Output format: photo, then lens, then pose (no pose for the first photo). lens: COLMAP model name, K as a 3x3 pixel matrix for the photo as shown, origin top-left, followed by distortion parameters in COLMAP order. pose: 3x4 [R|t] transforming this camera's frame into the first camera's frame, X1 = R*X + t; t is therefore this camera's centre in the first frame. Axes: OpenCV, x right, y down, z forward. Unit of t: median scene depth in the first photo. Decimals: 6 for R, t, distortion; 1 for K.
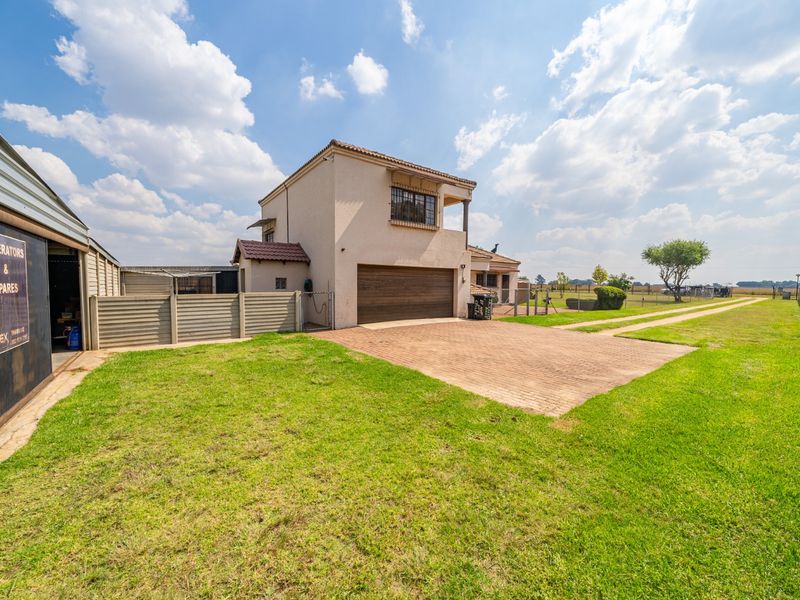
lens RADIAL K [[318.0, 0, 398.1], [0, 318.0, 300.4], [0, 0, 1]] dist [-0.001883, -0.000526]
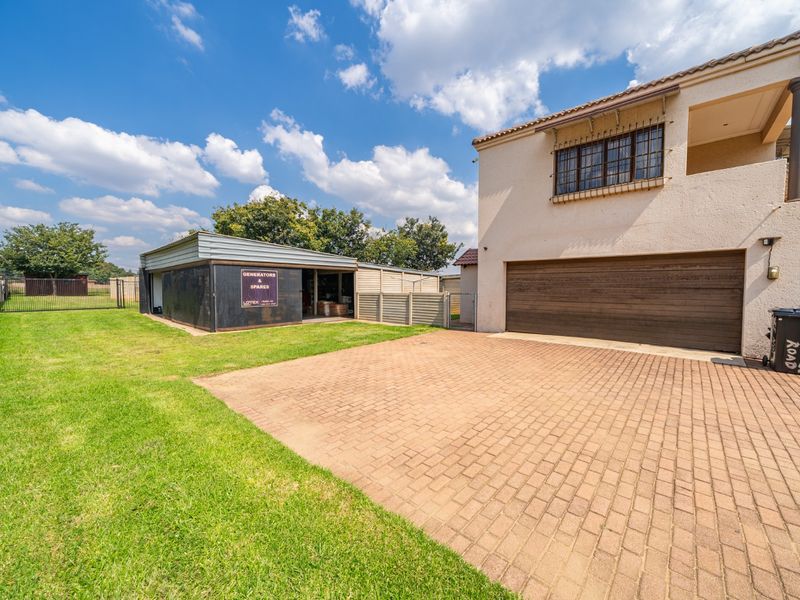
lens RADIAL K [[318.0, 0, 397.2], [0, 318.0, 300.1], [0, 0, 1]] dist [-0.001883, -0.000526]
pose [[0.202088, 0.033850, -0.978782, 0.576143], [-0.051794, 0.998373, 0.023834, -0.013228], [0.977997, 0.045879, 0.203513, 0.460866]]
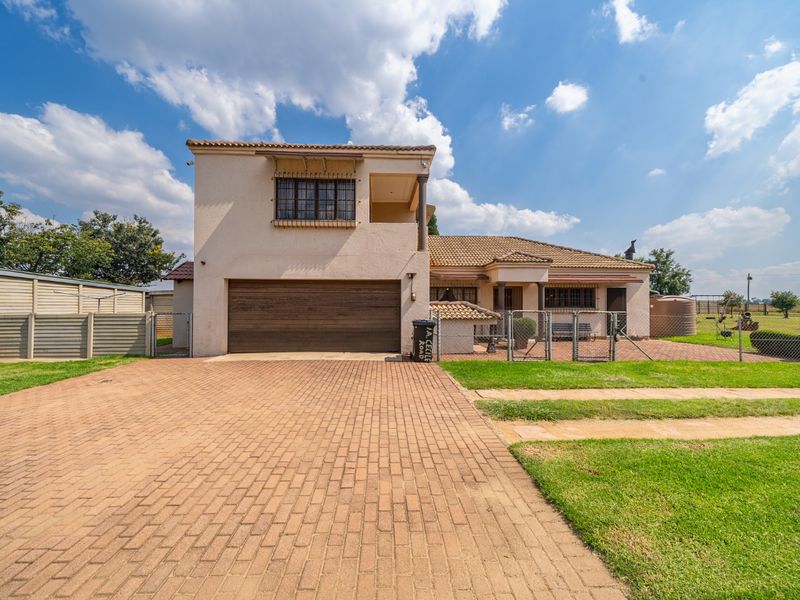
lens RADIAL K [[318.0, 0, 398.7], [0, 318.0, 297.2], [0, 0, 1]] dist [-0.001883, -0.000526]
pose [[0.828448, -0.019381, -0.559730, 0.599236], [-0.024797, 0.997152, -0.071228, -0.017574], [0.559516, 0.072888, 0.825608, 0.493767]]
